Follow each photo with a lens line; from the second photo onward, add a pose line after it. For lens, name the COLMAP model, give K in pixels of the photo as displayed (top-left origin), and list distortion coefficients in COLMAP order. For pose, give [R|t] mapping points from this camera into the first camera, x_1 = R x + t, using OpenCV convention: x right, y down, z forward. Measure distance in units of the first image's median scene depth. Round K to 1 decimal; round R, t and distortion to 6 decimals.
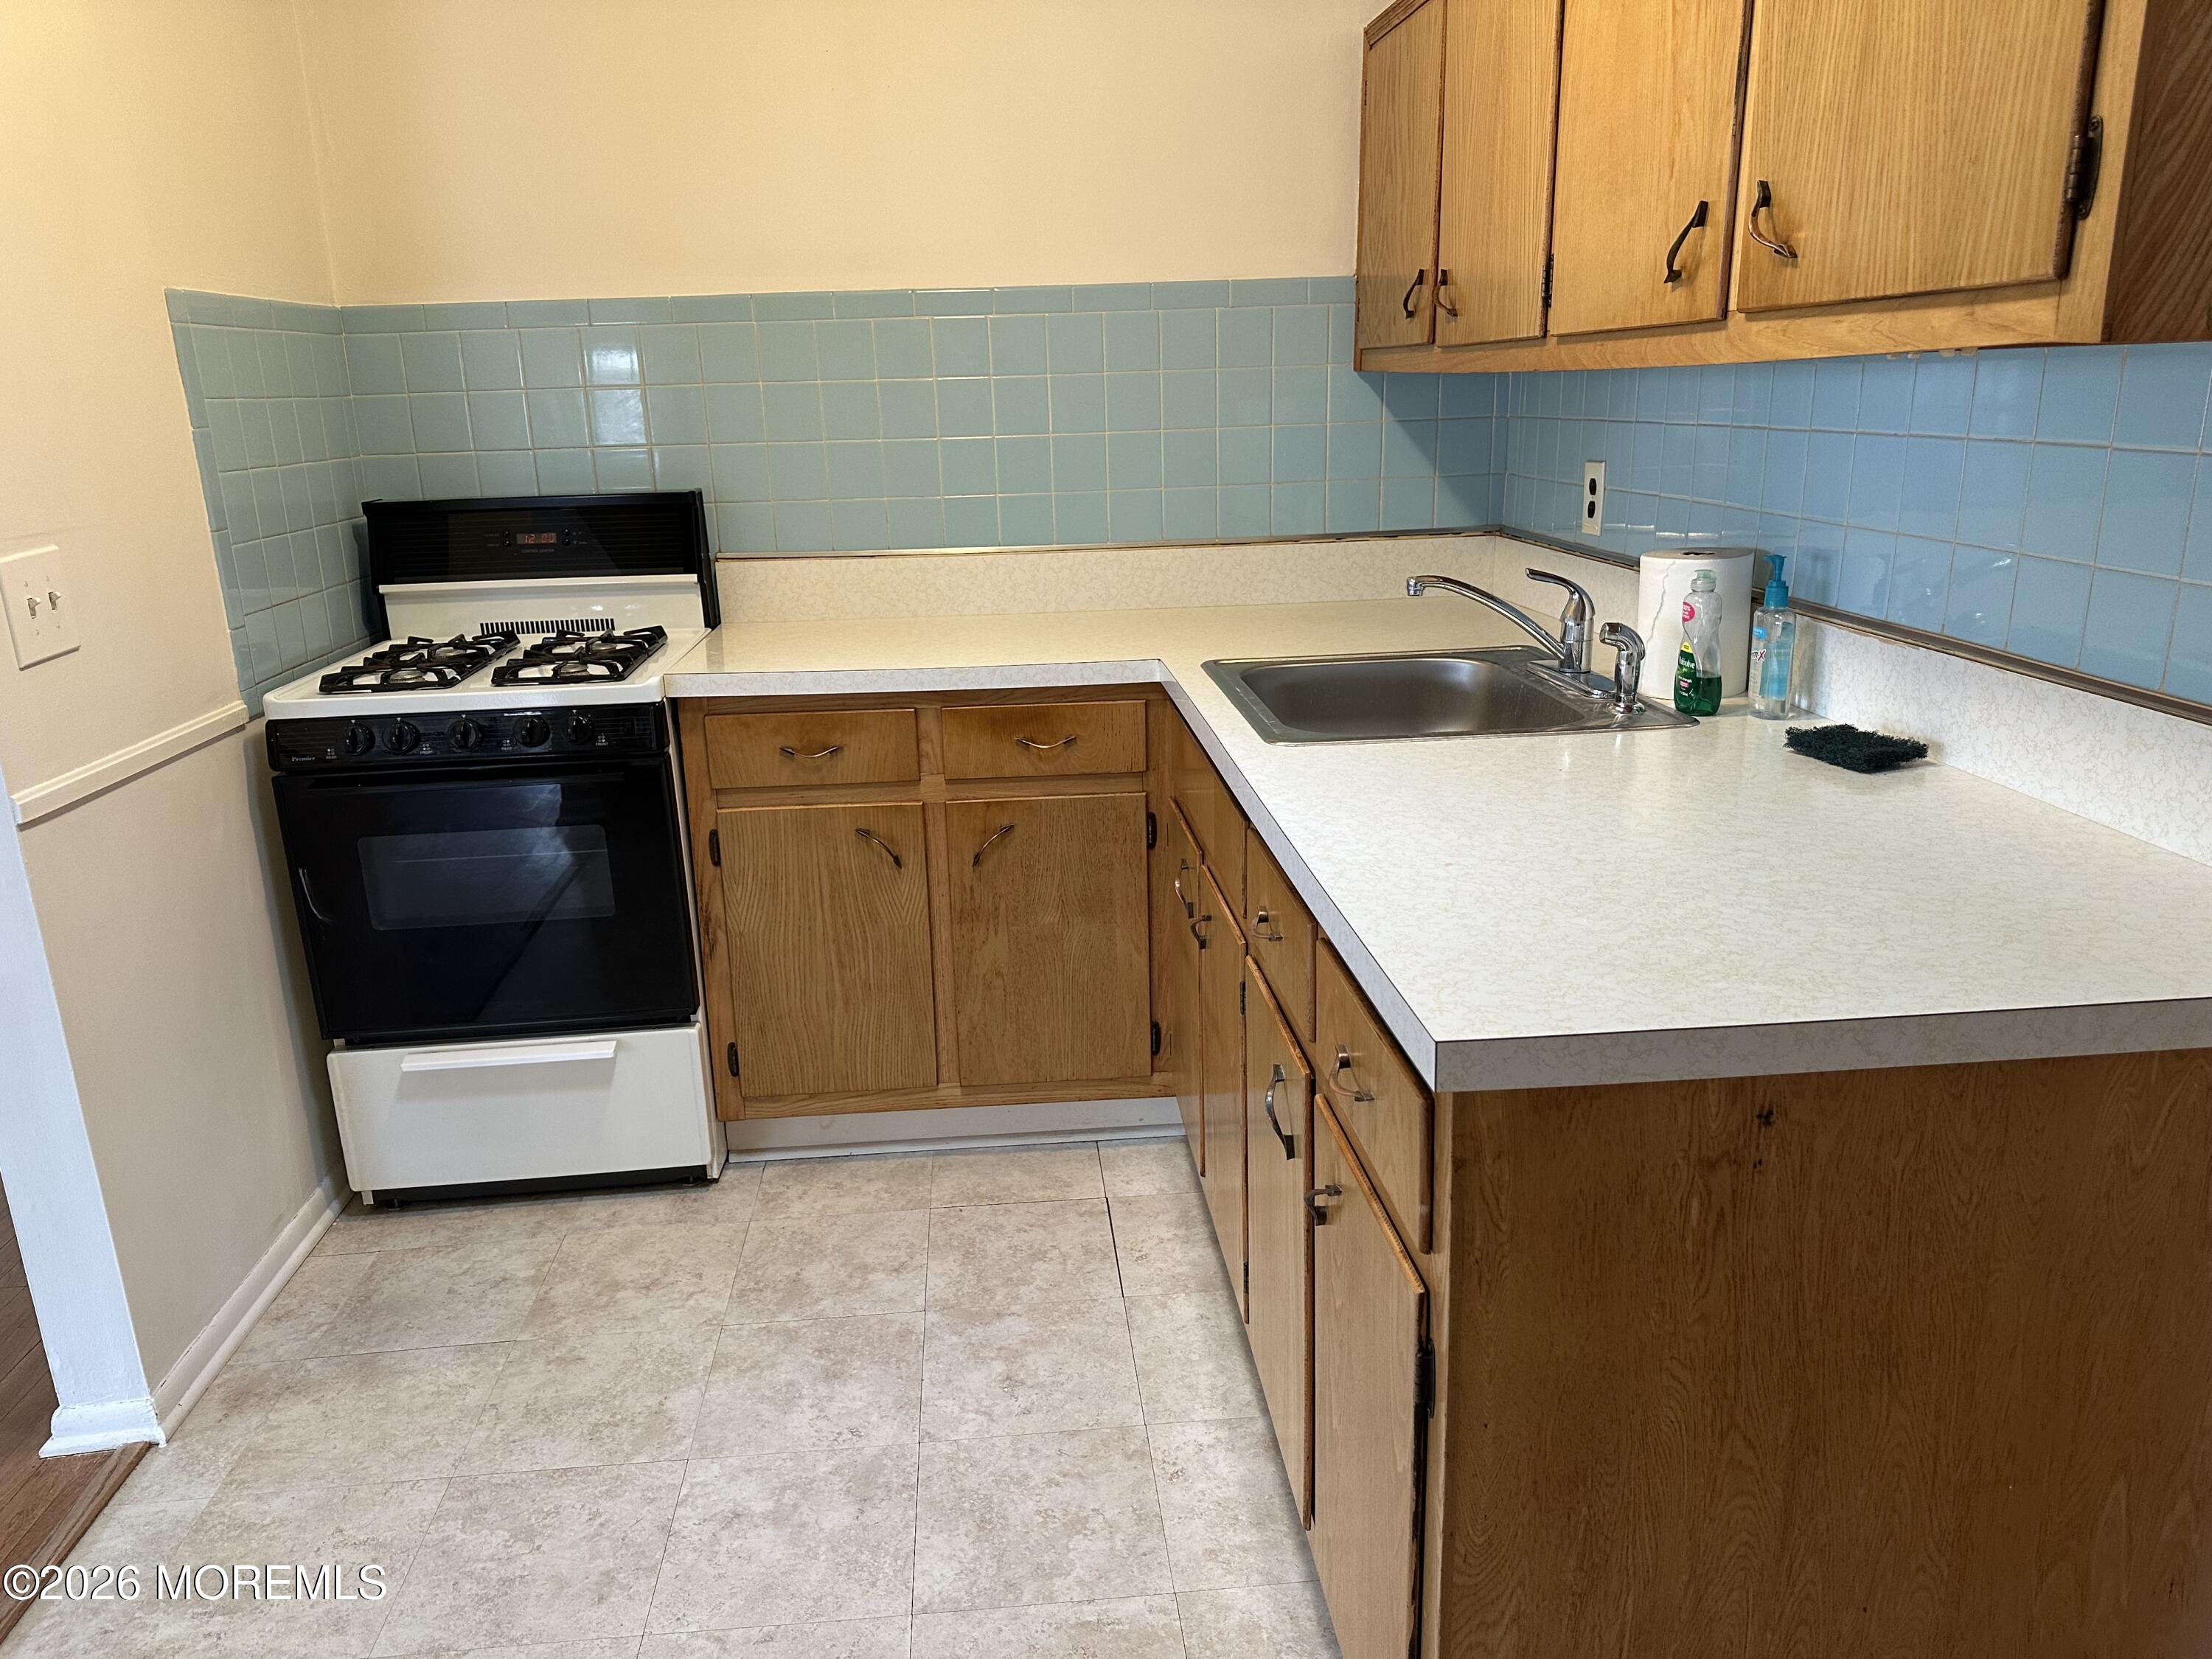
lens RADIAL K [[1550.6, 0, 1097.1], [0, 1550.6, 825.2], [0, 0, 1]] dist [0.059753, -0.049101]
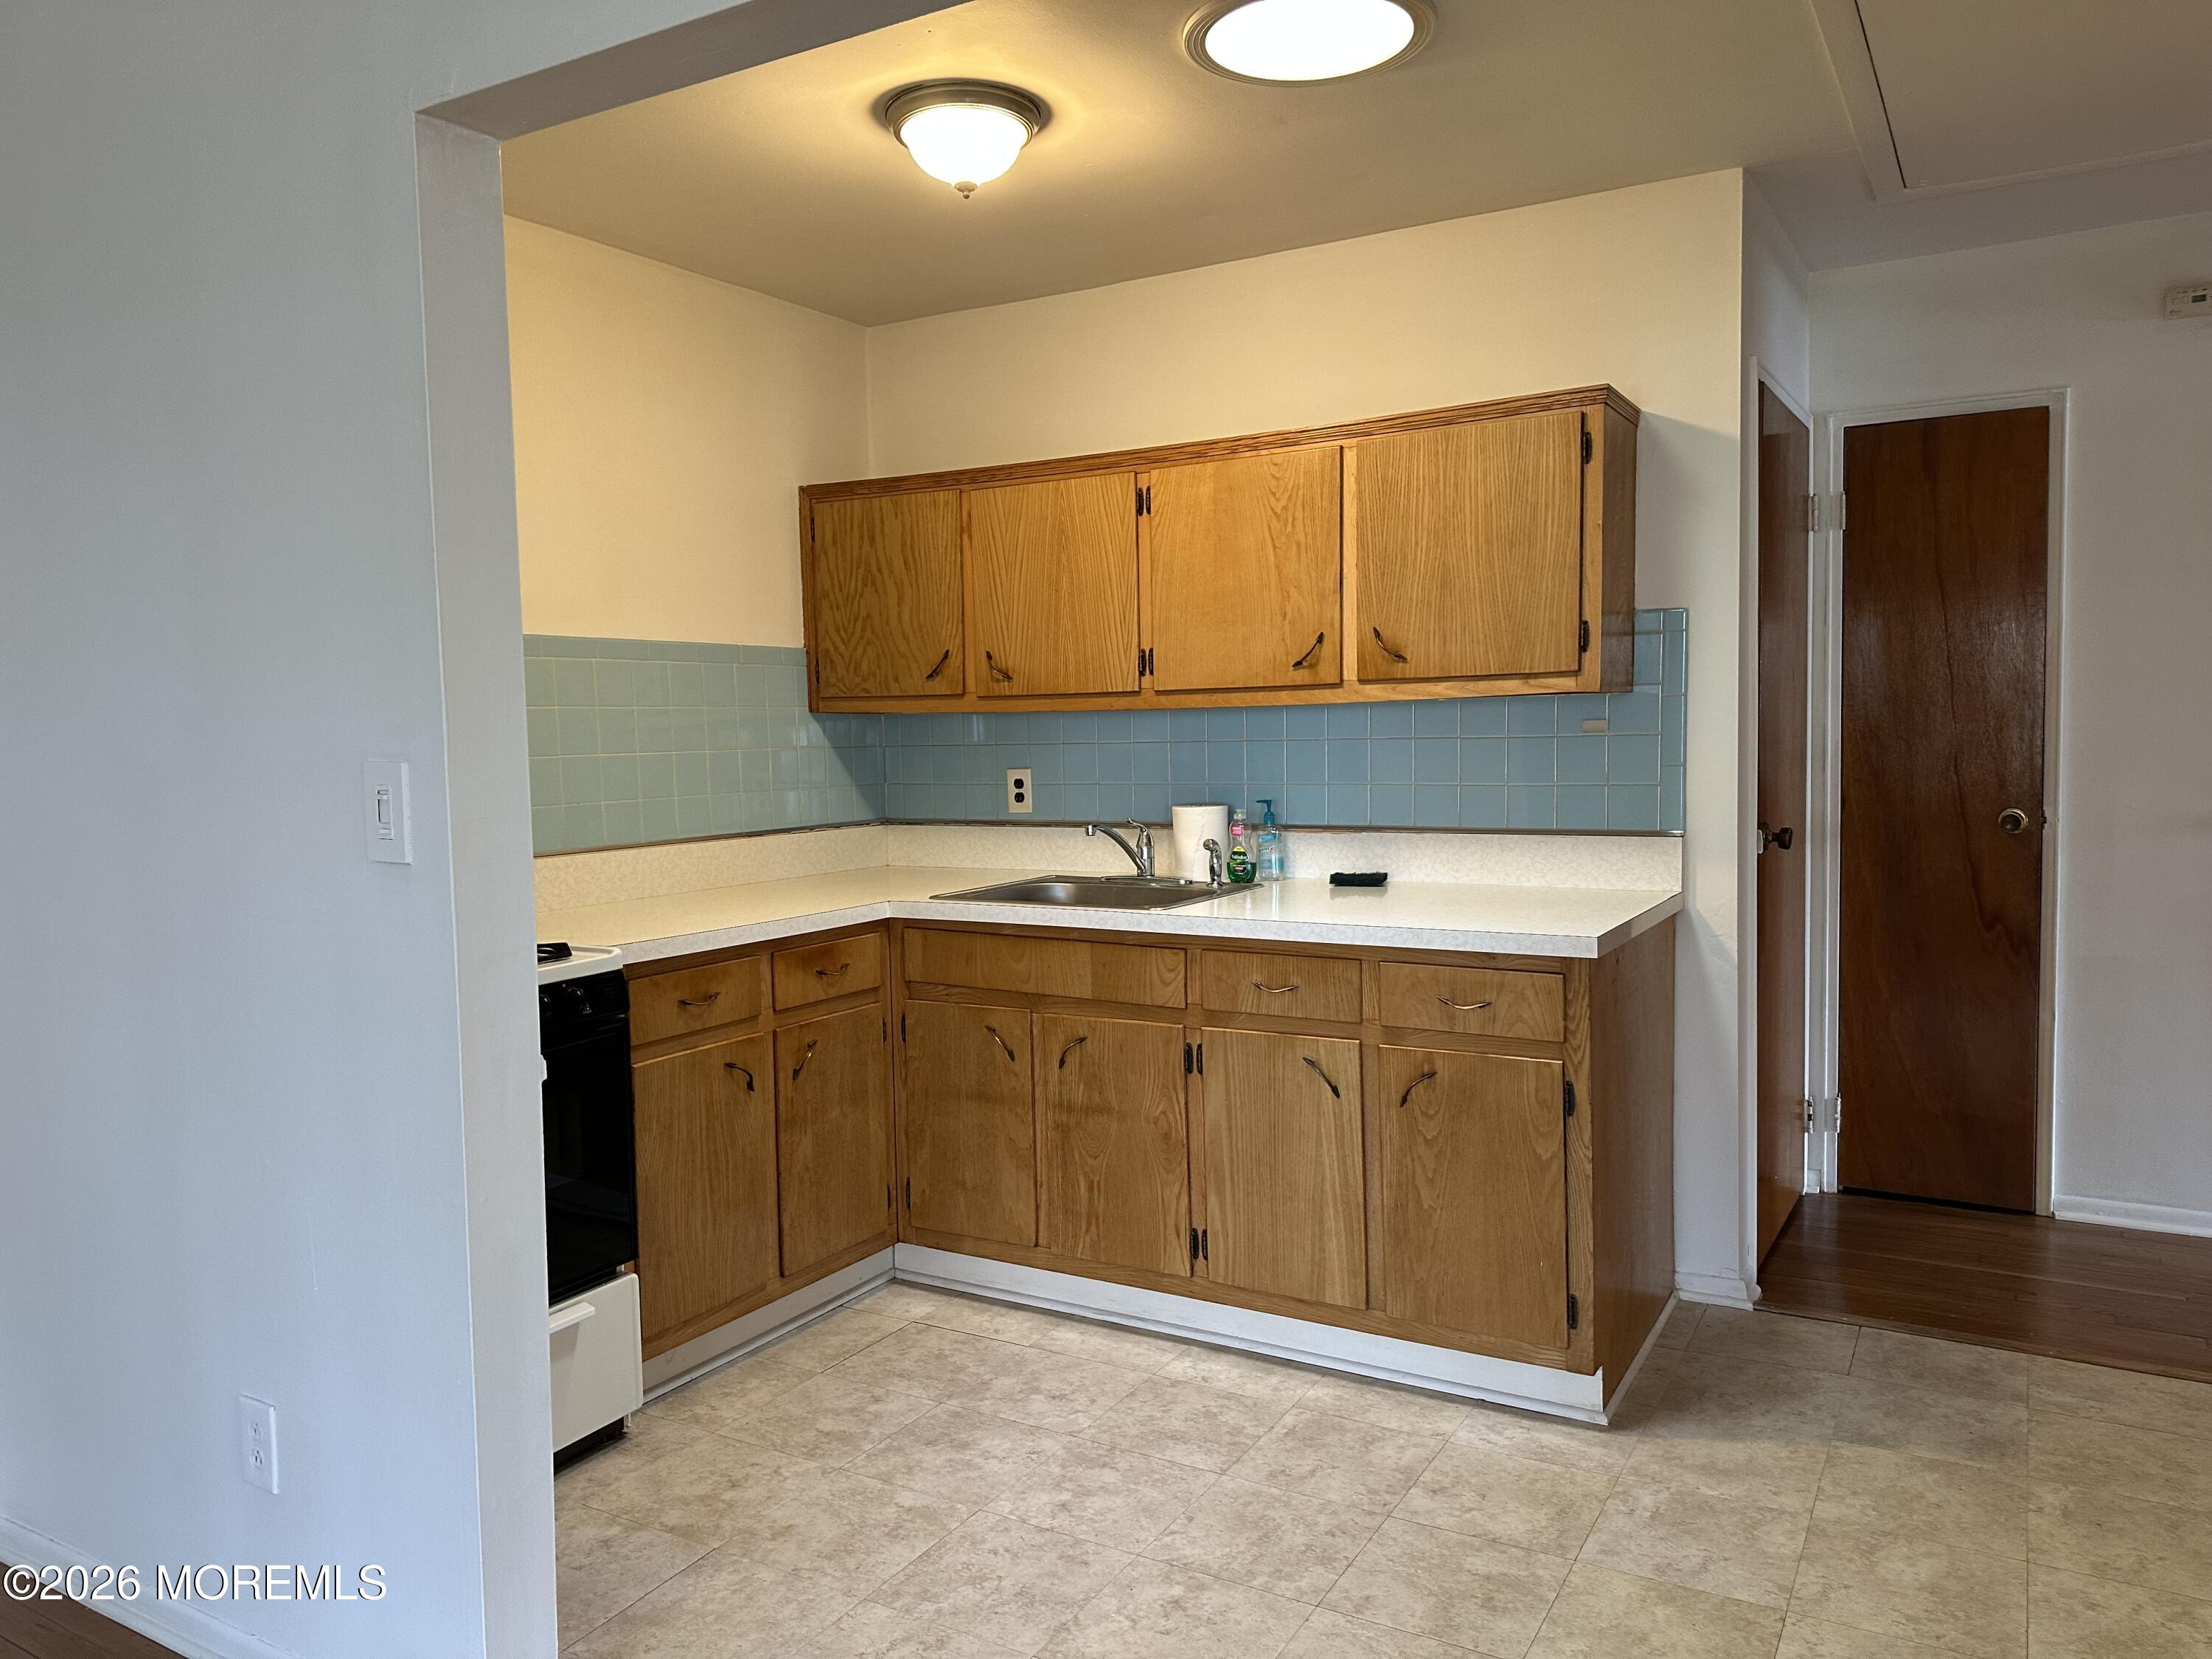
lens RADIAL K [[1550.6, 0, 1109.9], [0, 1550.6, 826.3], [0, 0, 1]] dist [0.059753, -0.049101]
pose [[0.563441, -0.032737, 0.825507, -0.992890], [0.227200, 0.966827, -0.116731, 0.034144], [-0.794301, 0.253327, 0.552188, 0.063318]]
